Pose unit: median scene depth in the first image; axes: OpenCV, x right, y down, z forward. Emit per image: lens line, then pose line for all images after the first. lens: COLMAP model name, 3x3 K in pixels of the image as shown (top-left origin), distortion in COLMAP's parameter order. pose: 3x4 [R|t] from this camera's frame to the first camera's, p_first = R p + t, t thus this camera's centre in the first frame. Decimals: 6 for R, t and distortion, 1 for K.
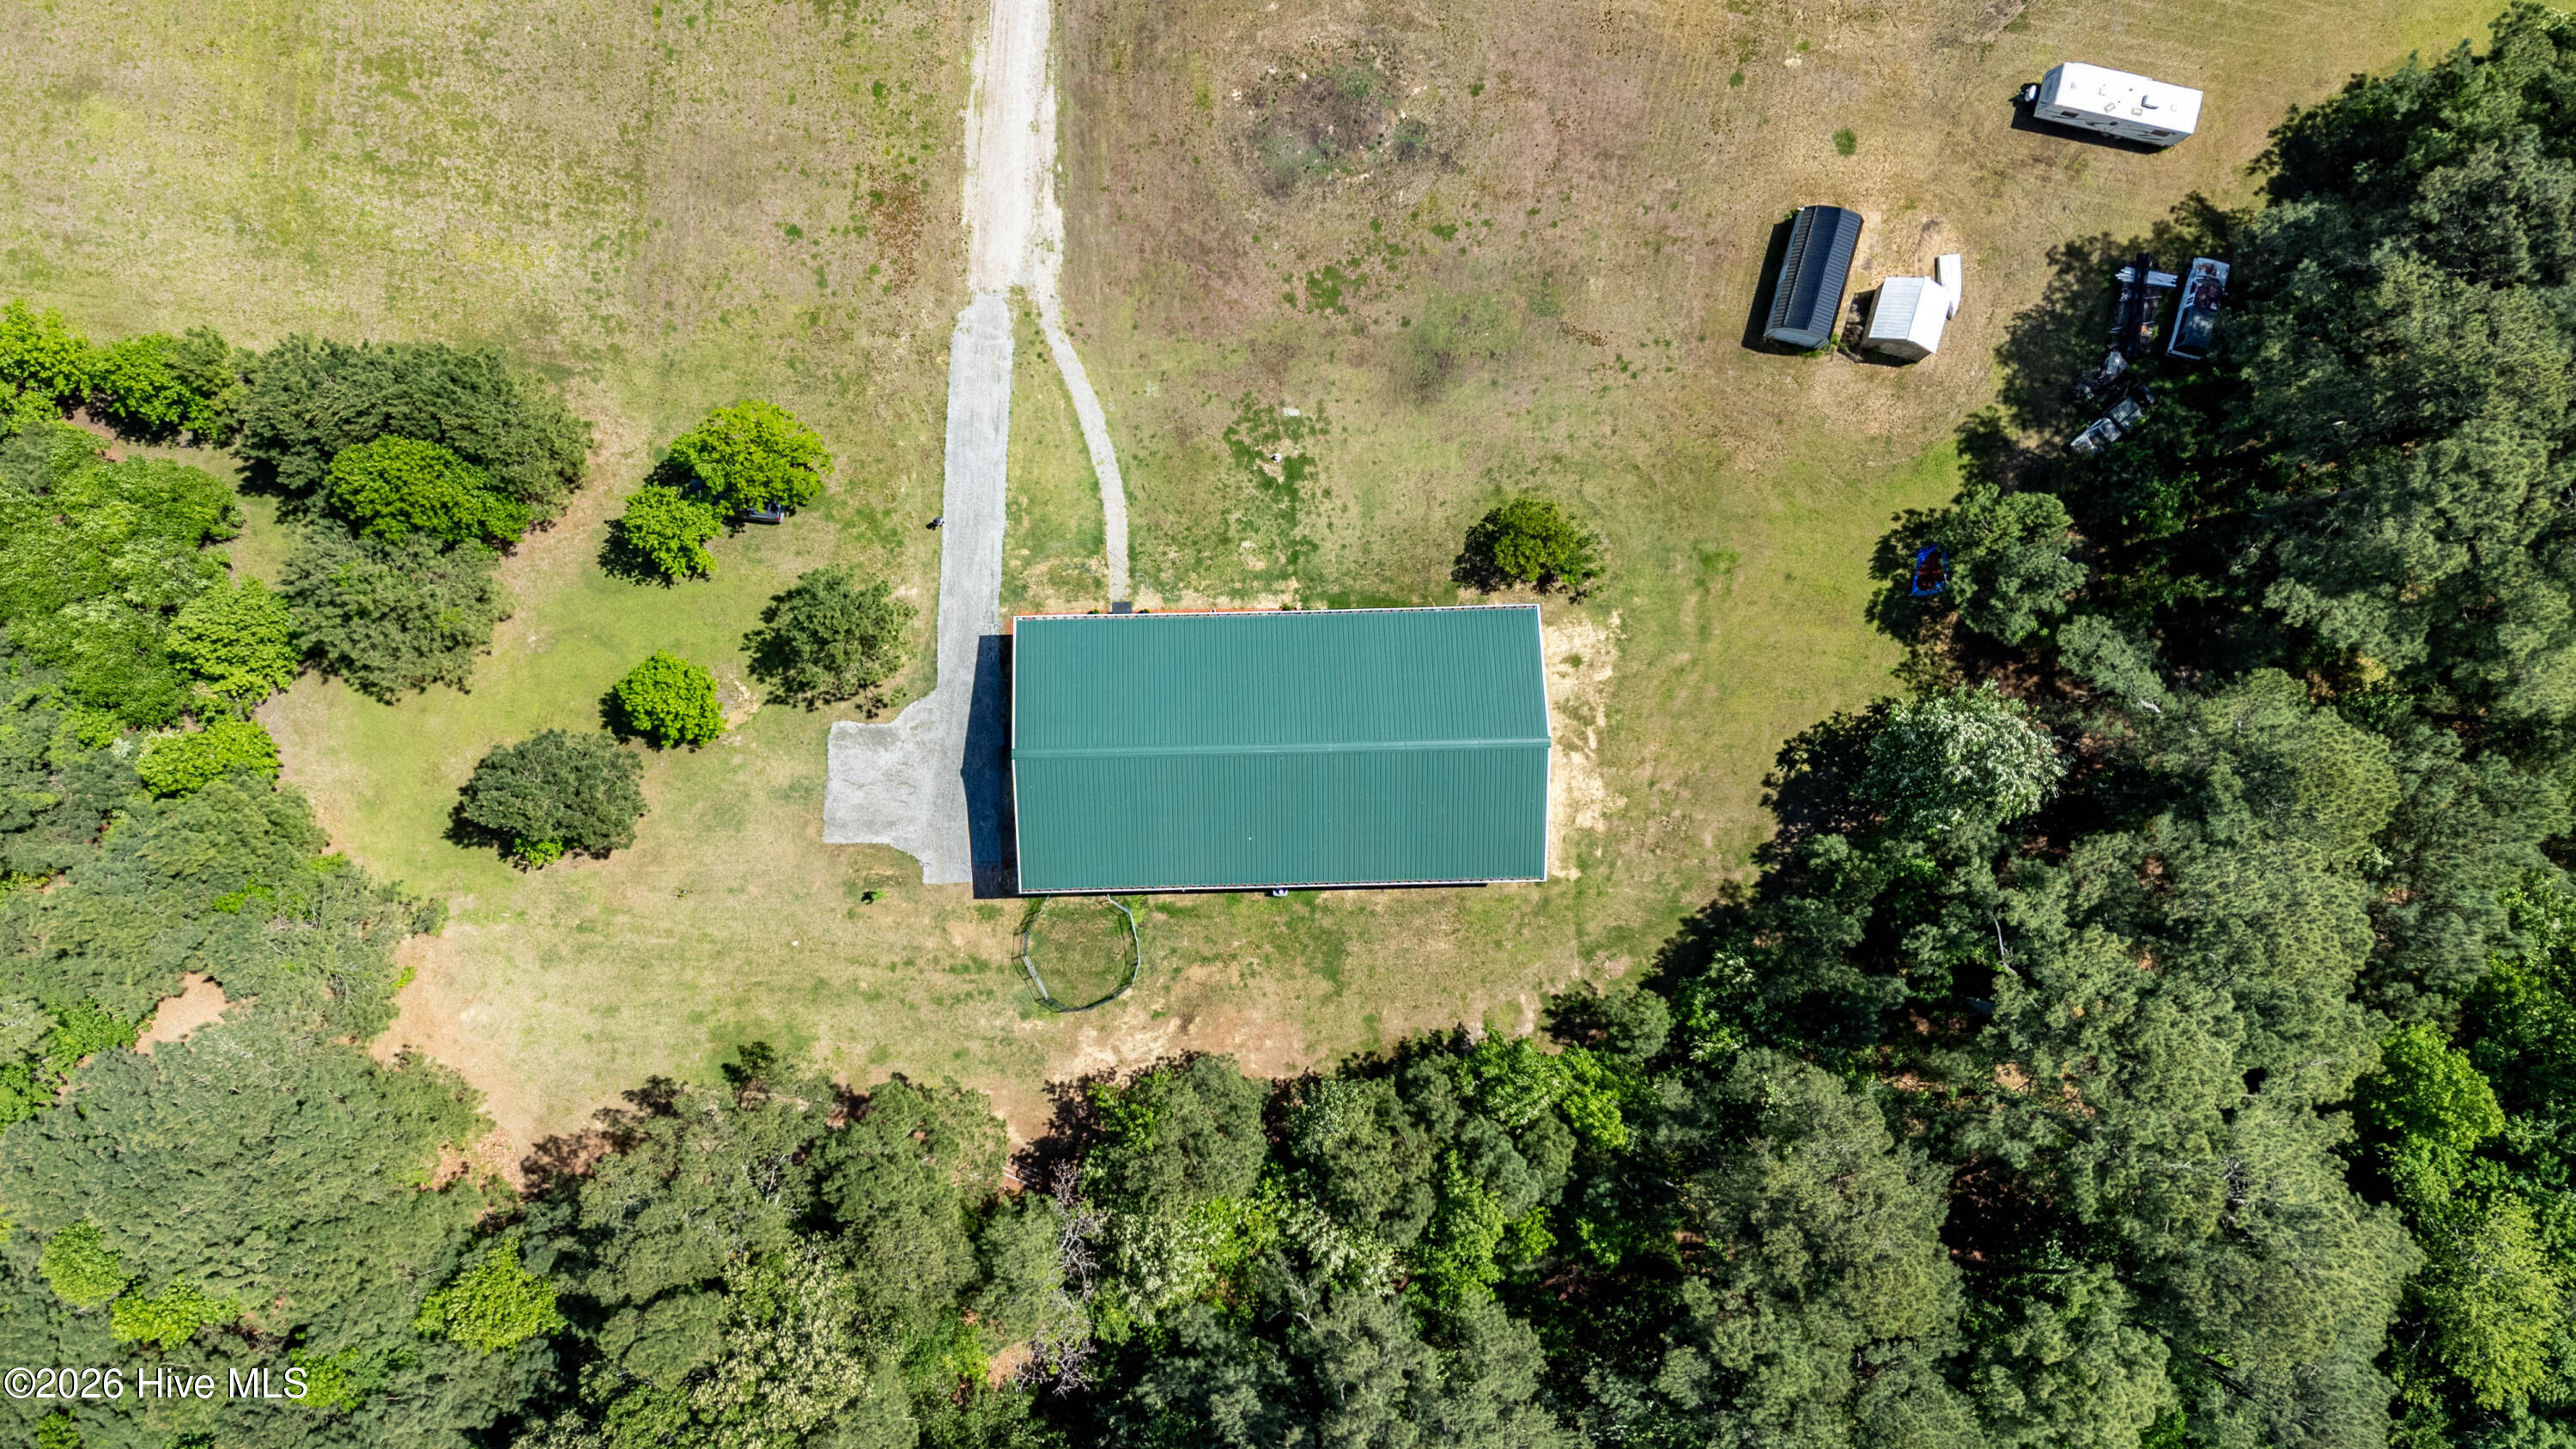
lens RADIAL K [[1909.5, 0, 1271.3], [0, 1909.5, 870.8], [0, 0, 1]] dist [0.238901, -0.159202]
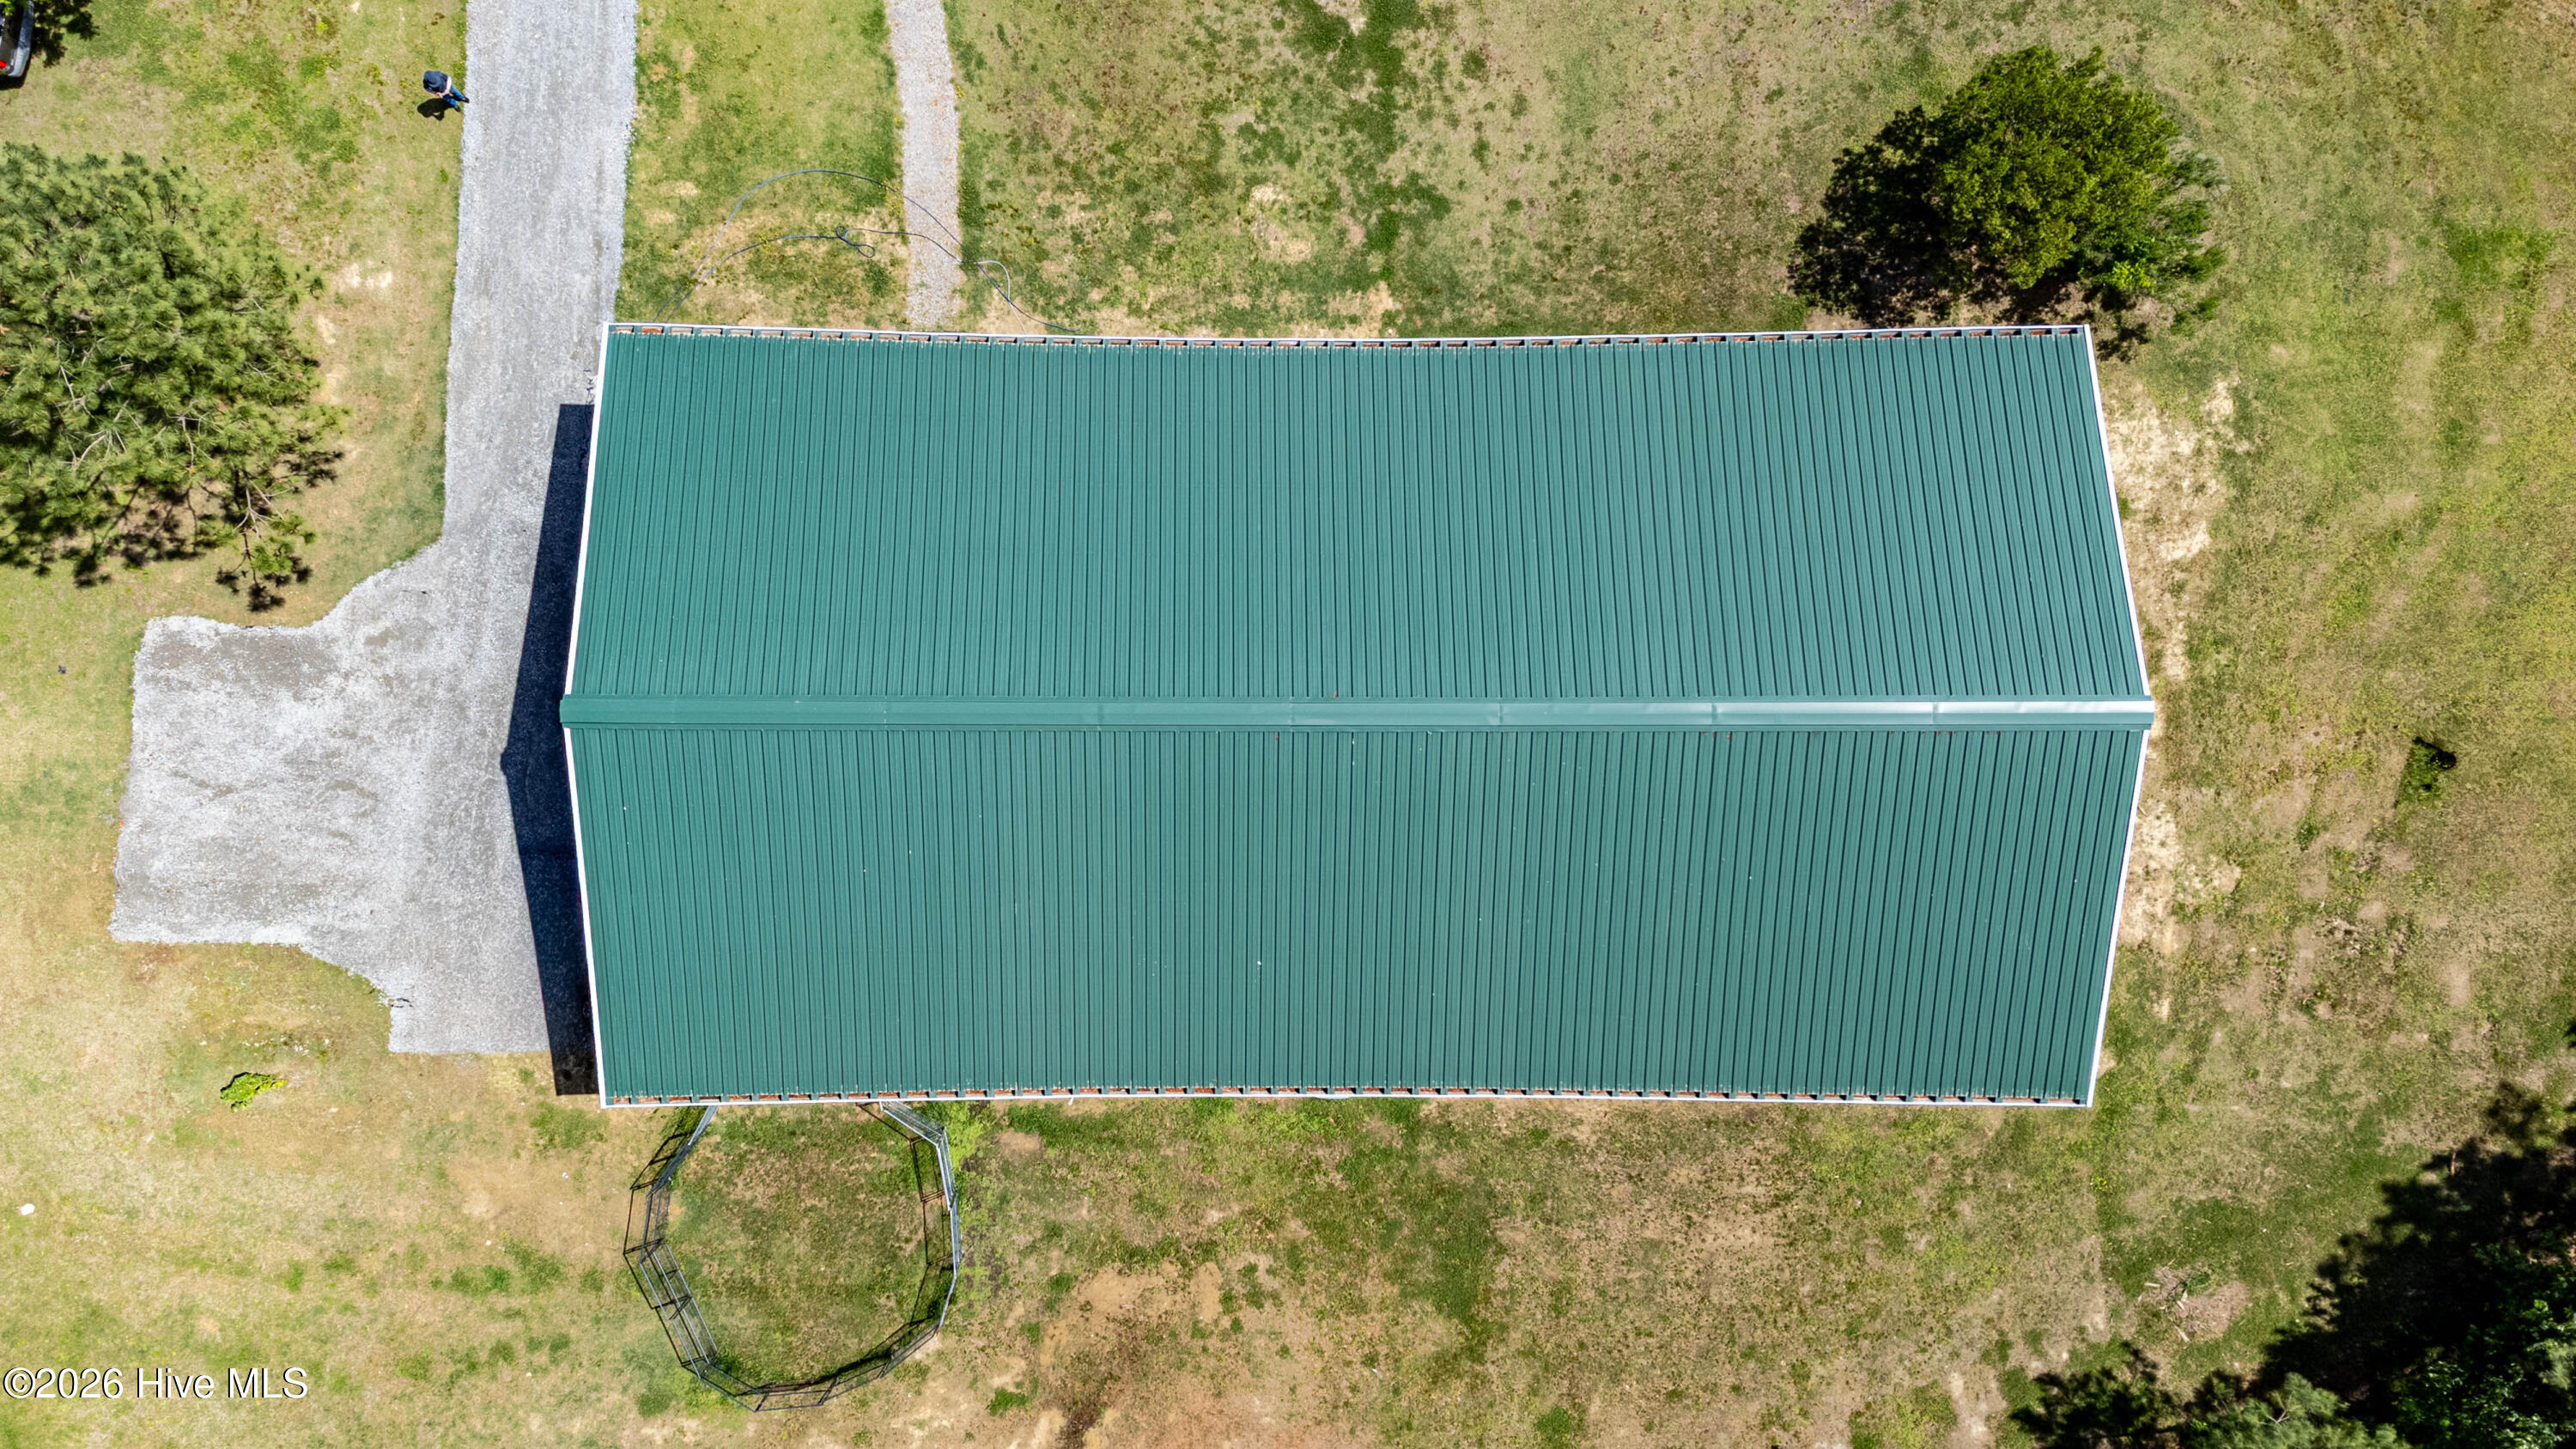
lens RADIAL K [[1909.5, 0, 1254.6], [0, 1909.5, 856.1], [0, 0, 1]] dist [0.238901, -0.159202]
pose [[0.999709, 0.023280, 0.006291, -0.014338], [-0.023250, 0.999718, -0.004834, -0.033671], [-0.006401, 0.004686, 0.999969, 0.605096]]
